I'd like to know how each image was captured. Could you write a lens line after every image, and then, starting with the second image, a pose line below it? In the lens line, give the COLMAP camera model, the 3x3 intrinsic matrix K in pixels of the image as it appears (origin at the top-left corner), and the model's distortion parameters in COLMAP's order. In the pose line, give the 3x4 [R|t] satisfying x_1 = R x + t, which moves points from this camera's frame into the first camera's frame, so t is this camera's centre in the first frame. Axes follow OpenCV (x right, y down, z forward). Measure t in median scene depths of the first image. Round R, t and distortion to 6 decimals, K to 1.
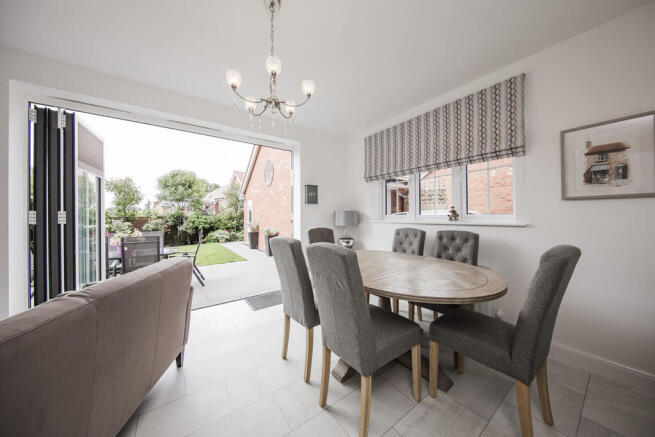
lens RADIAL K [[217.8, 0, 324.8], [0, 217.8, 215.5], [0, 0, 1]] dist [0.001521, -0.000051]
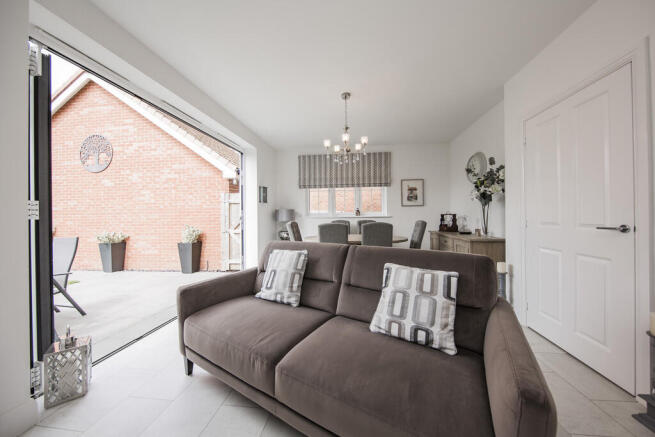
lens RADIAL K [[217.8, 0, 332.1], [0, 217.8, 217.5], [0, 0, 1]] dist [0.001521, -0.000051]
pose [[0.671831, -0.007750, 0.740664, -1.146485], [0.005904, 0.999970, 0.005108, 0.034813], [-0.740681, 0.000942, 0.671856, -0.101402]]
